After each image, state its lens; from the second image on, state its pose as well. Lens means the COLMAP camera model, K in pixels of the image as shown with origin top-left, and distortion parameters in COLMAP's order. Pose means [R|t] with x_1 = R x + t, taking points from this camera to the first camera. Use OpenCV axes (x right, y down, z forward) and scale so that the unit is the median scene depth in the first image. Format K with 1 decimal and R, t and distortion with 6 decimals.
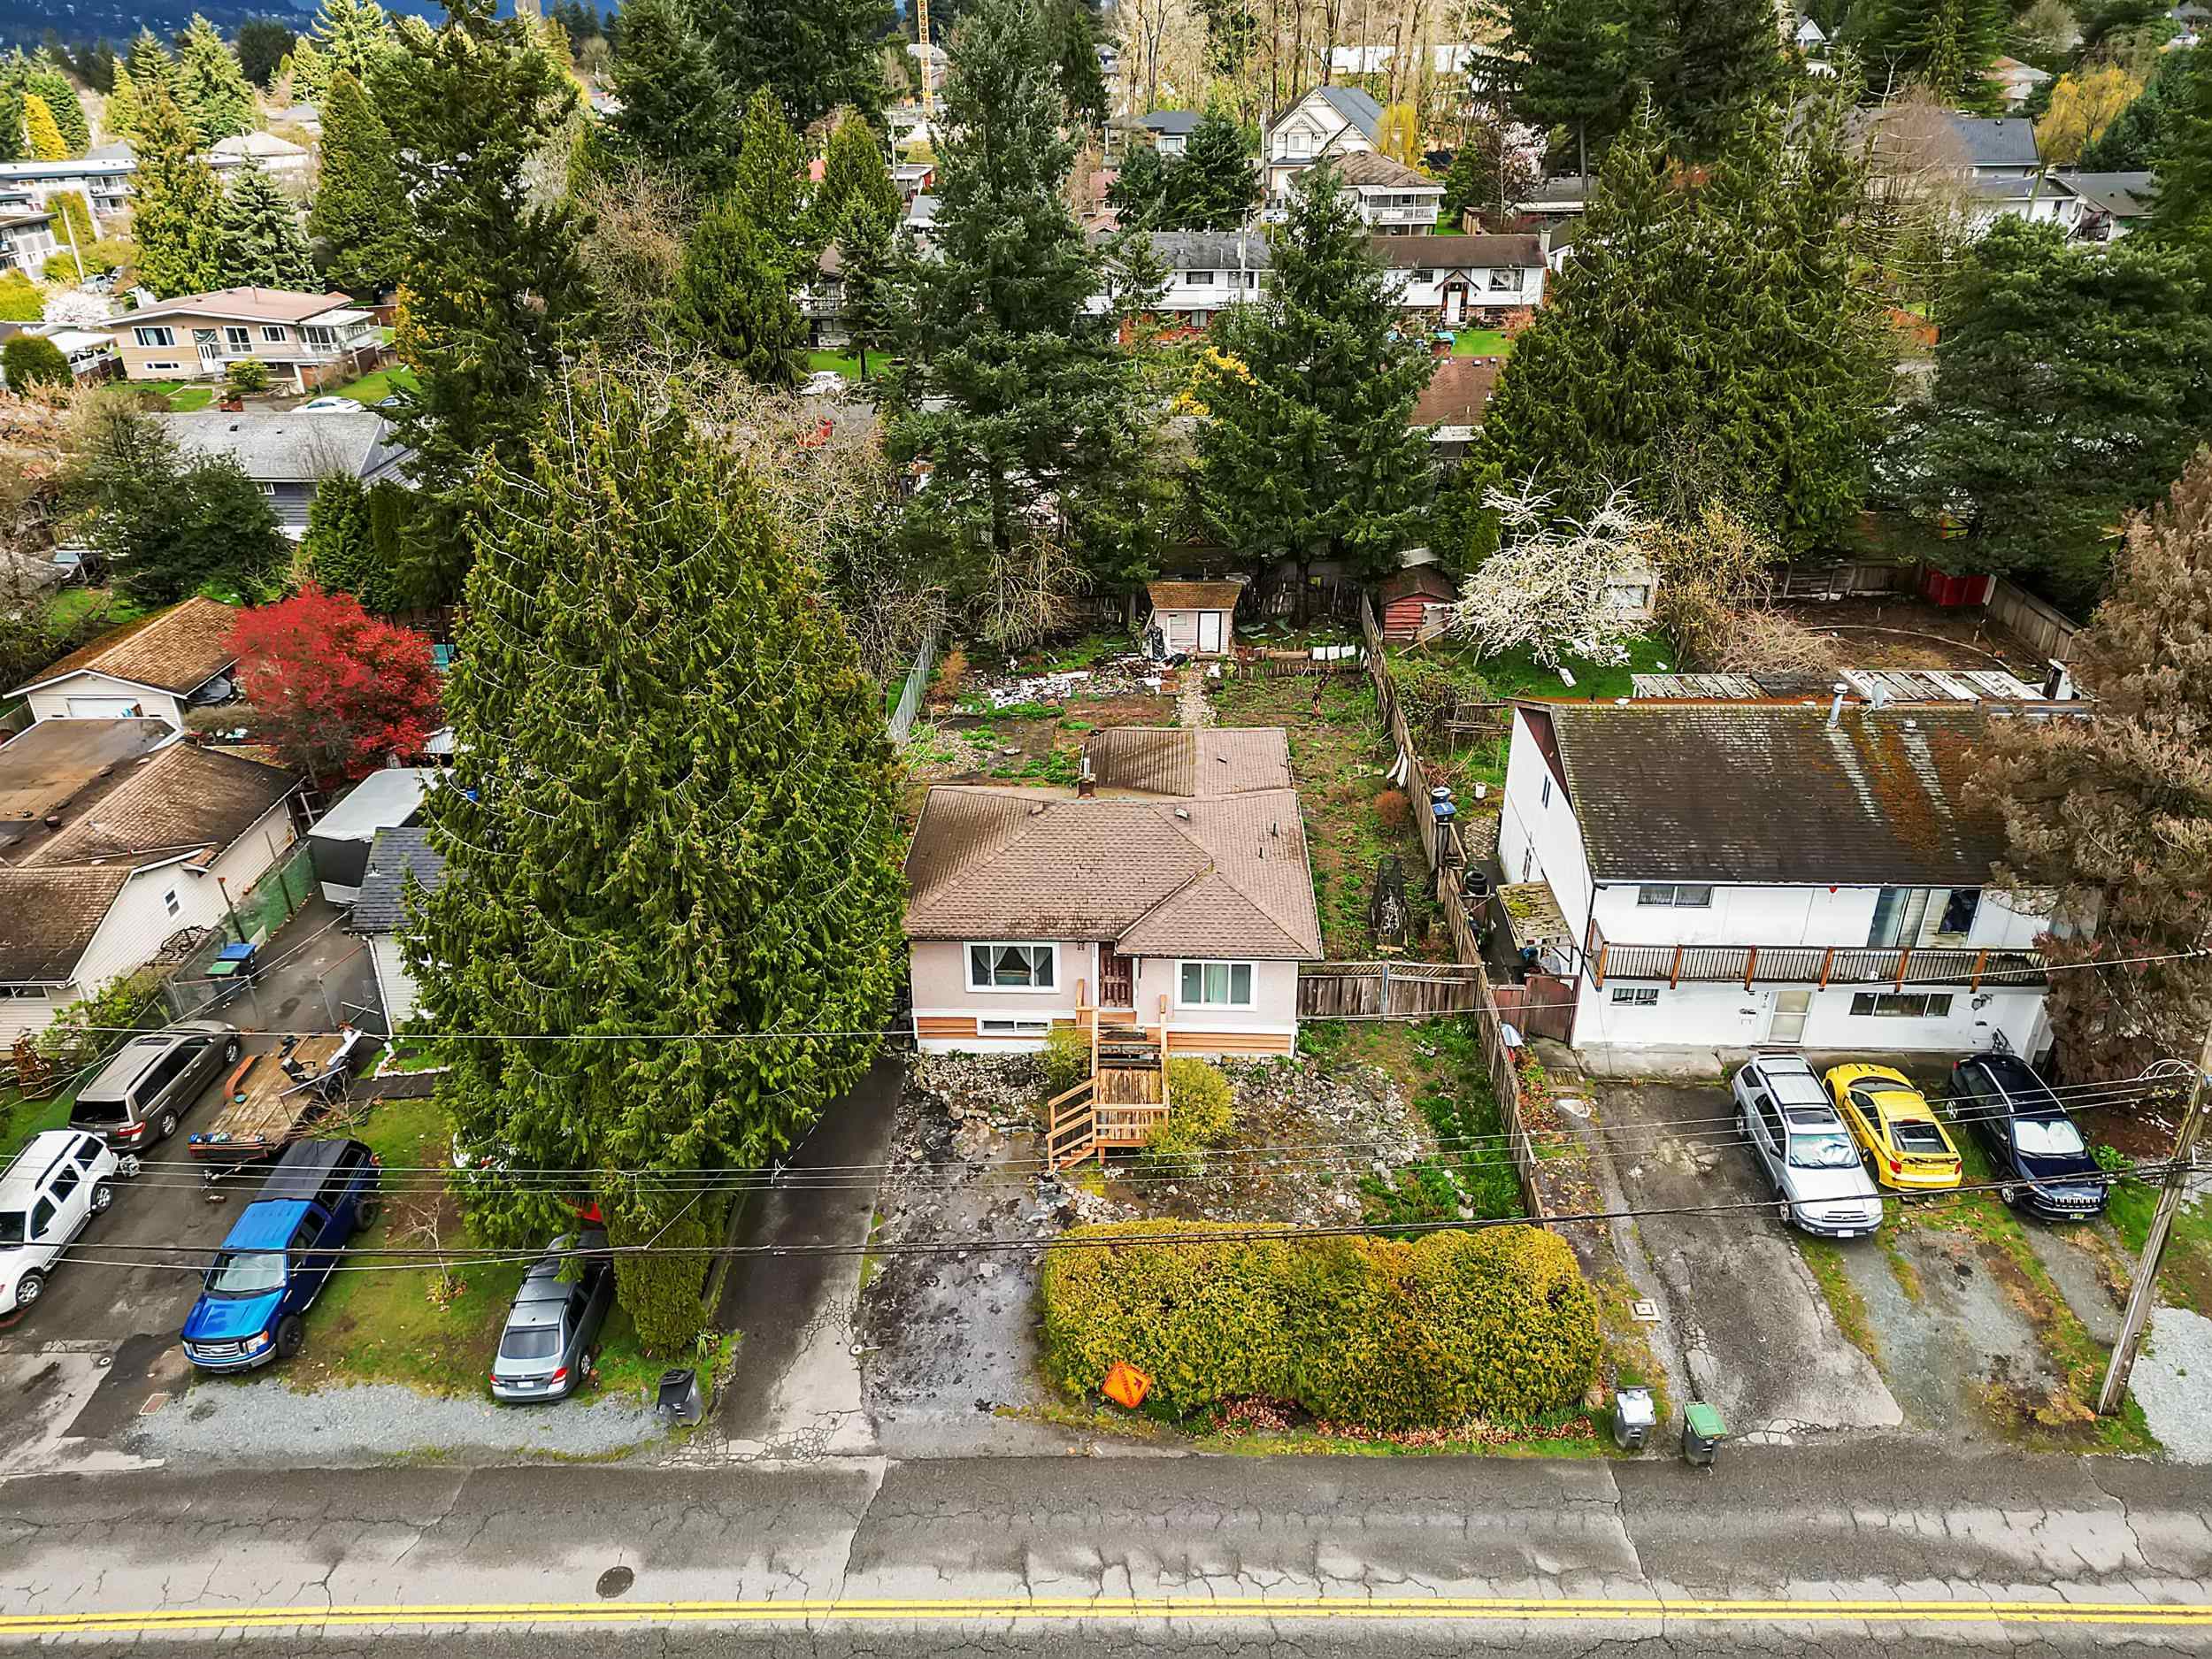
lens RADIAL K [[1555.5, 0, 1103.5], [0, 1555.5, 835.6], [0, 0, 1]] dist [0.052111, -0.041946]
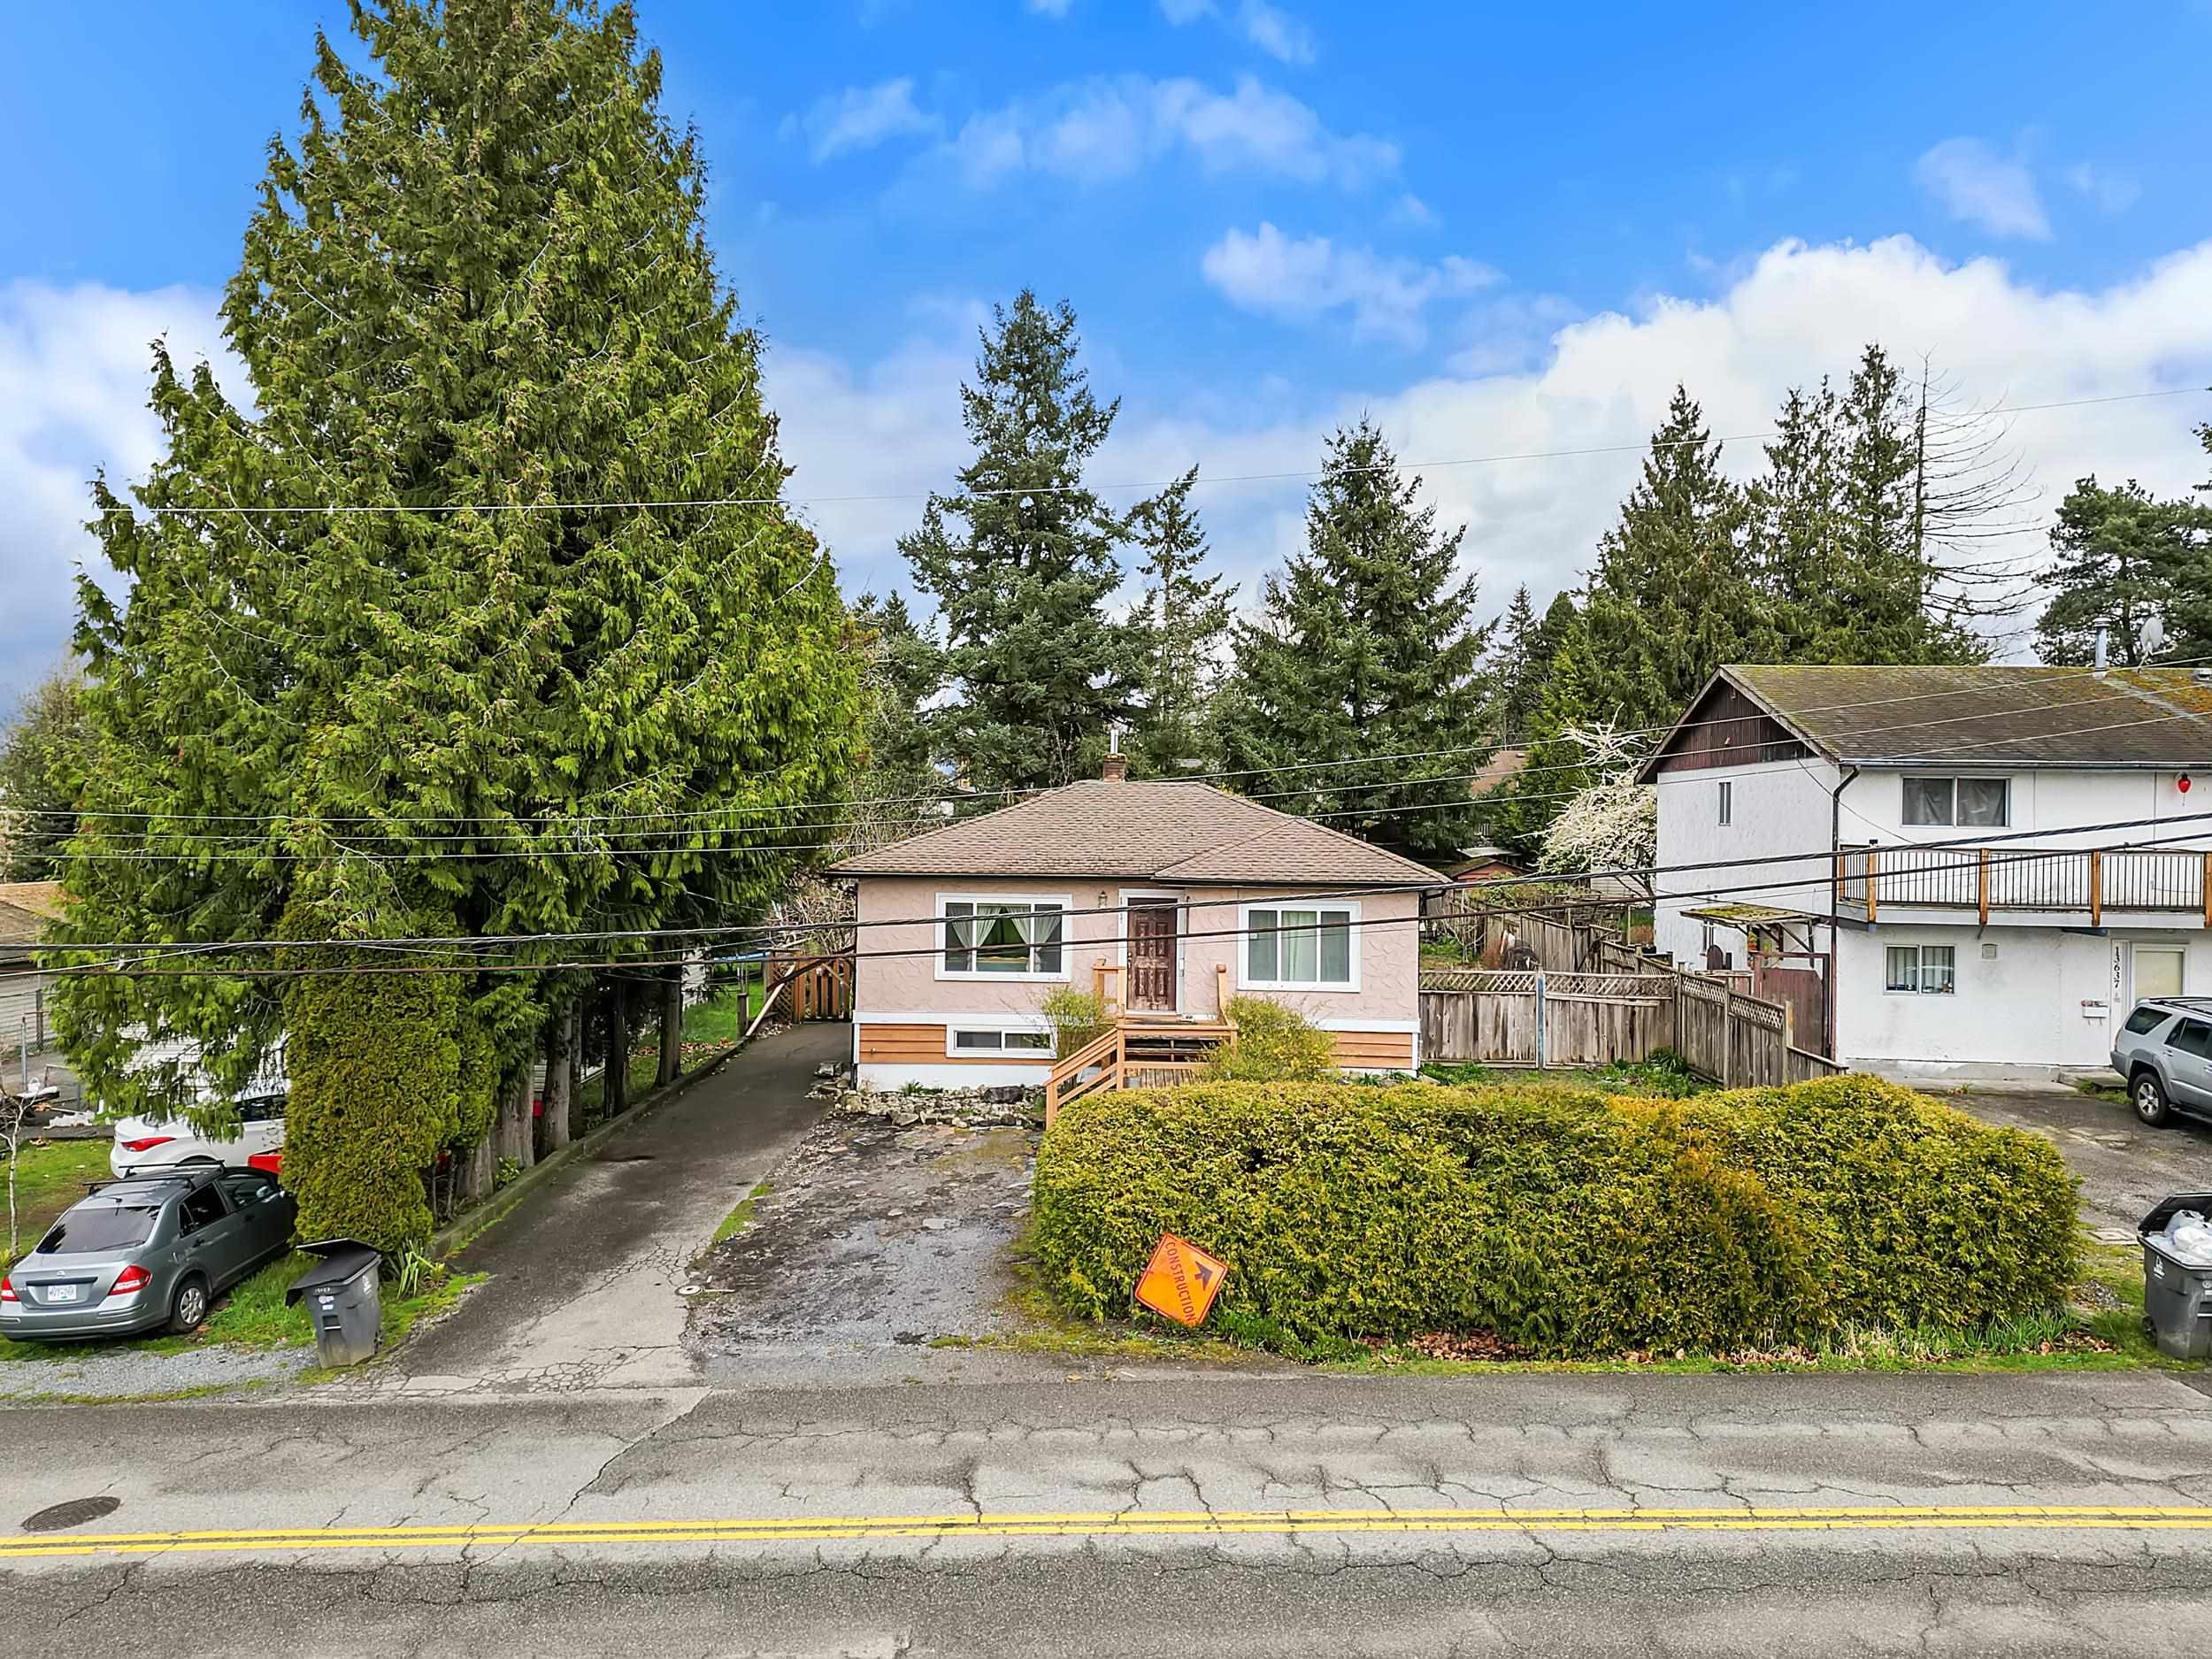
lens RADIAL K [[1555.5, 0, 1102.1], [0, 1555.5, 826.1], [0, 0, 1]] dist [0.052111, -0.041946]
pose [[0.999733, 0.019562, -0.012302, -0.008422], [-0.023029, 0.887596, -0.460047, 0.446404], [0.001920, 0.460207, 0.887809, 0.445304]]
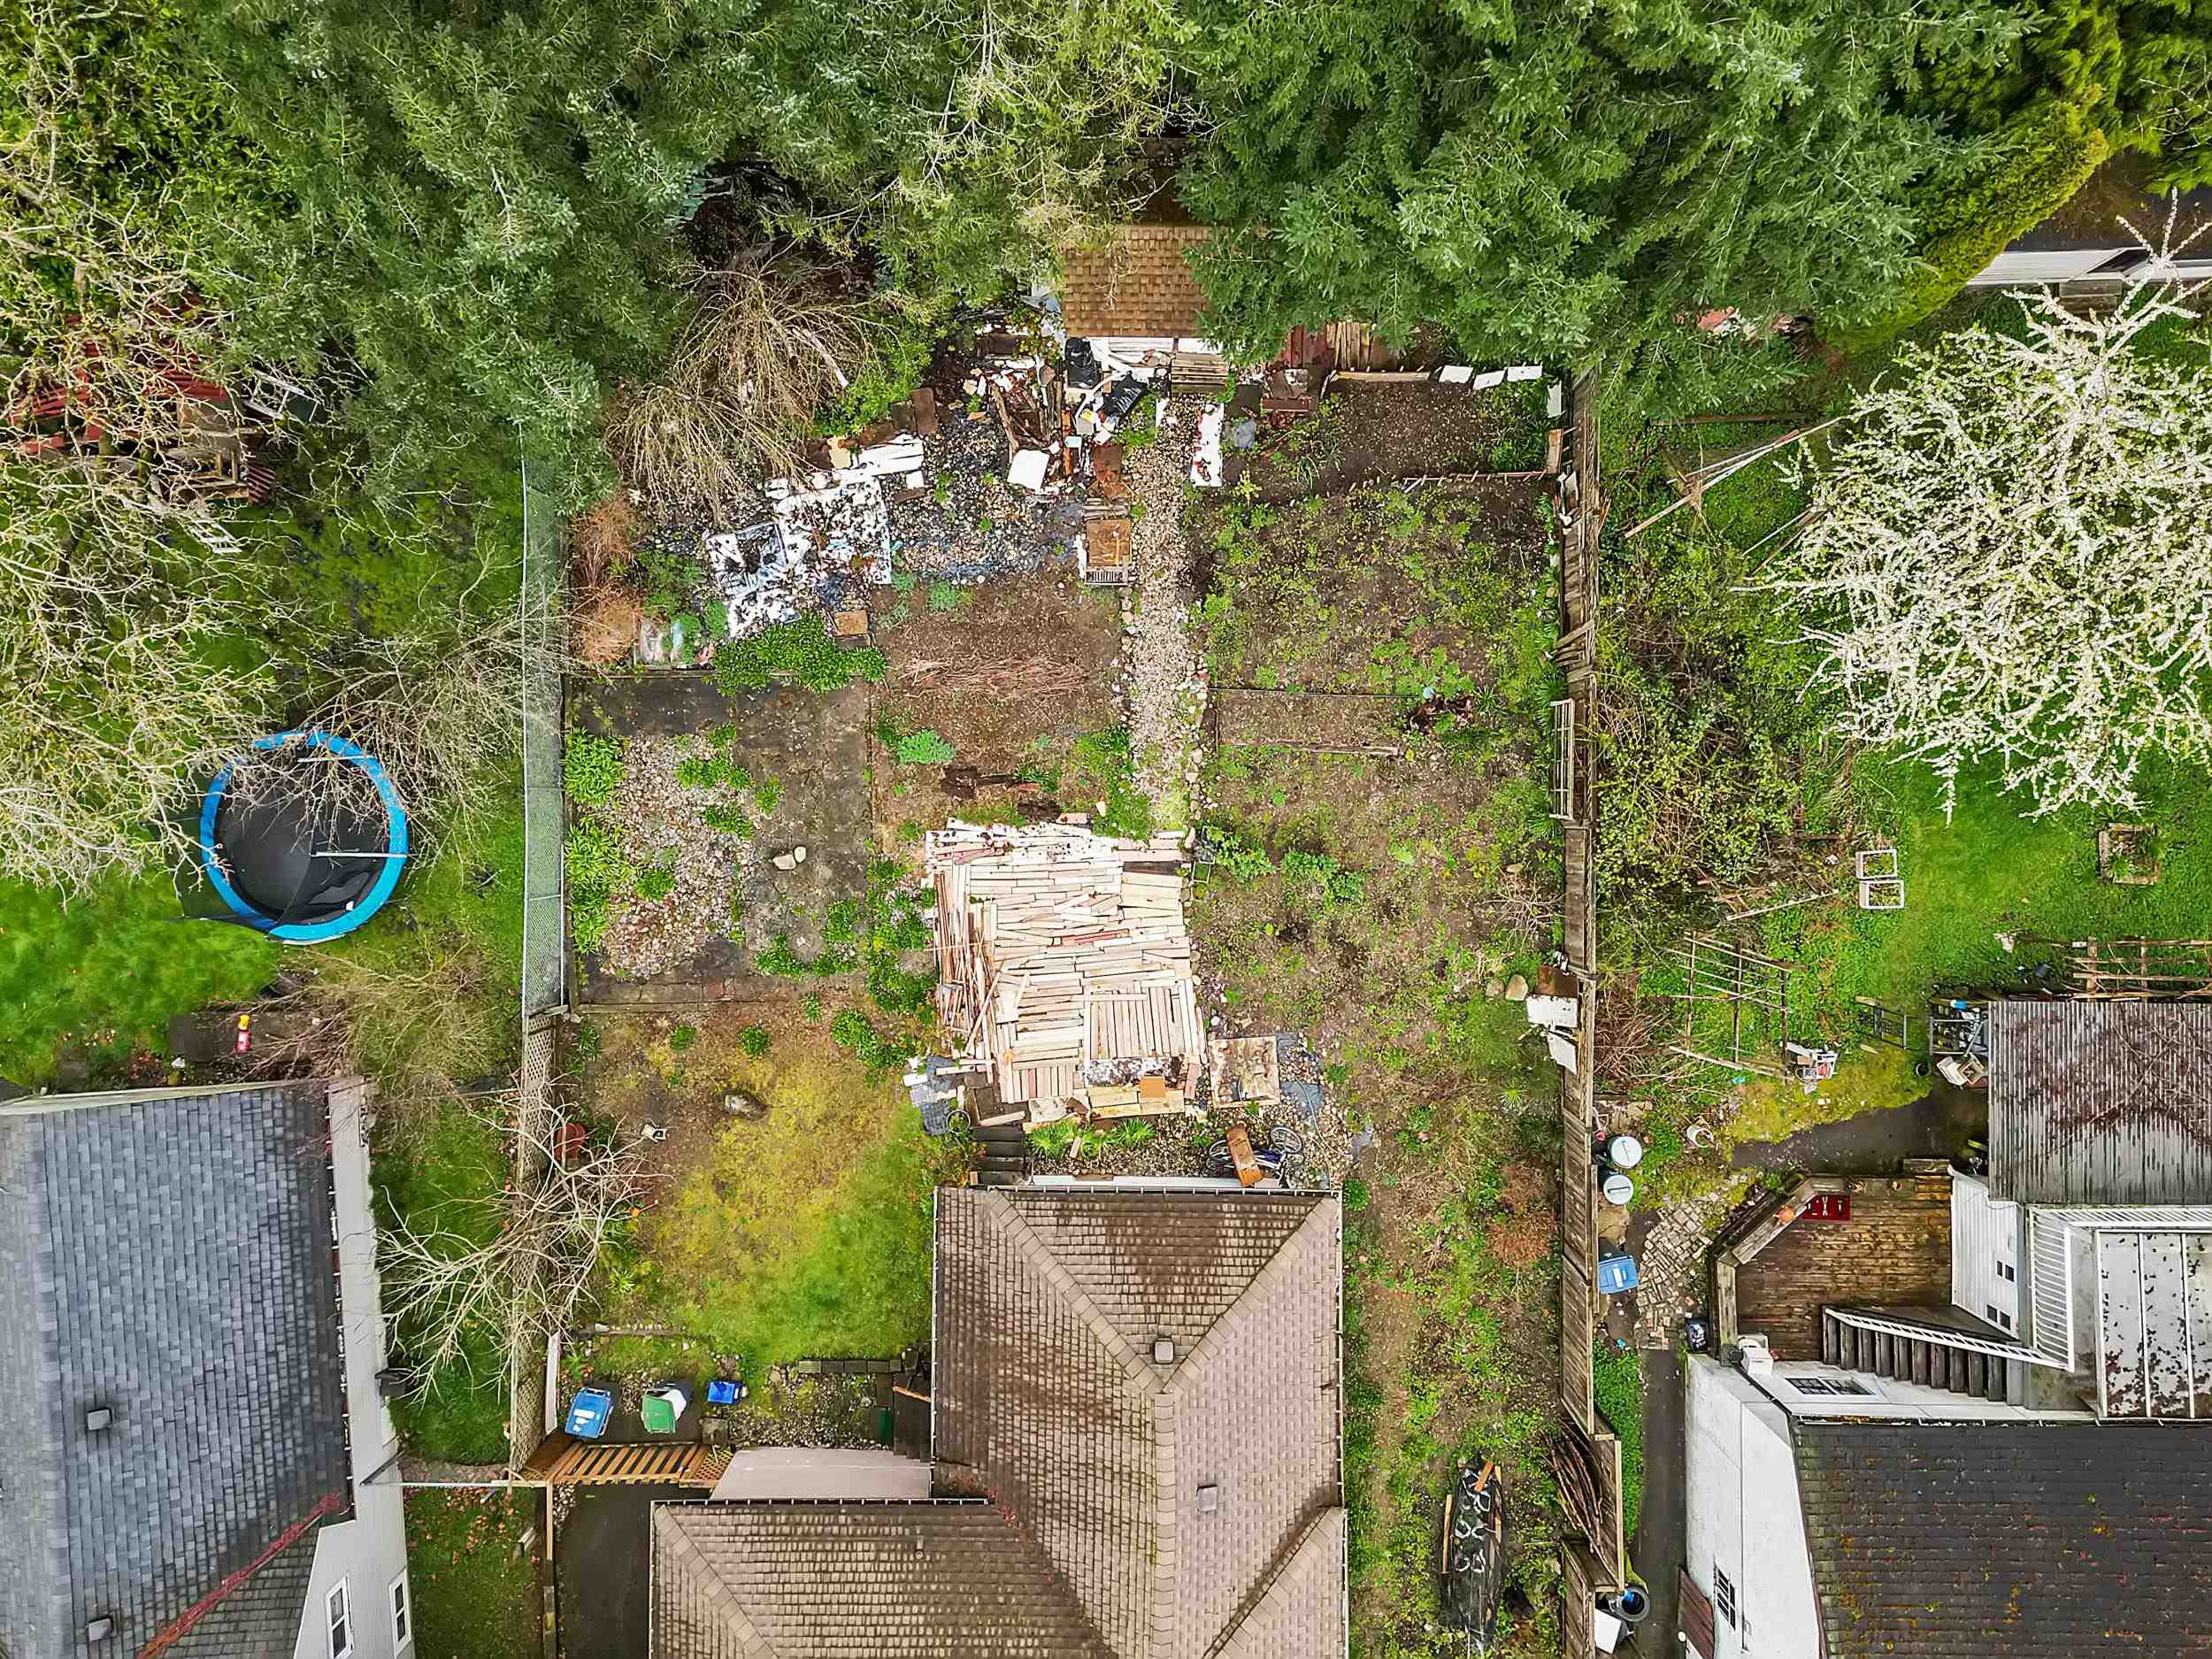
lens RADIAL K [[1555.5, 0, 1111.6], [0, 1555.5, 812.3], [0, 0, 1]] dist [0.052111, -0.041946]
pose [[0.999152, -0.040517, 0.007304, 0.072374], [0.012712, 0.472344, 0.881323, -0.883527], [-0.039158, -0.880483, 0.472458, 1.379684]]
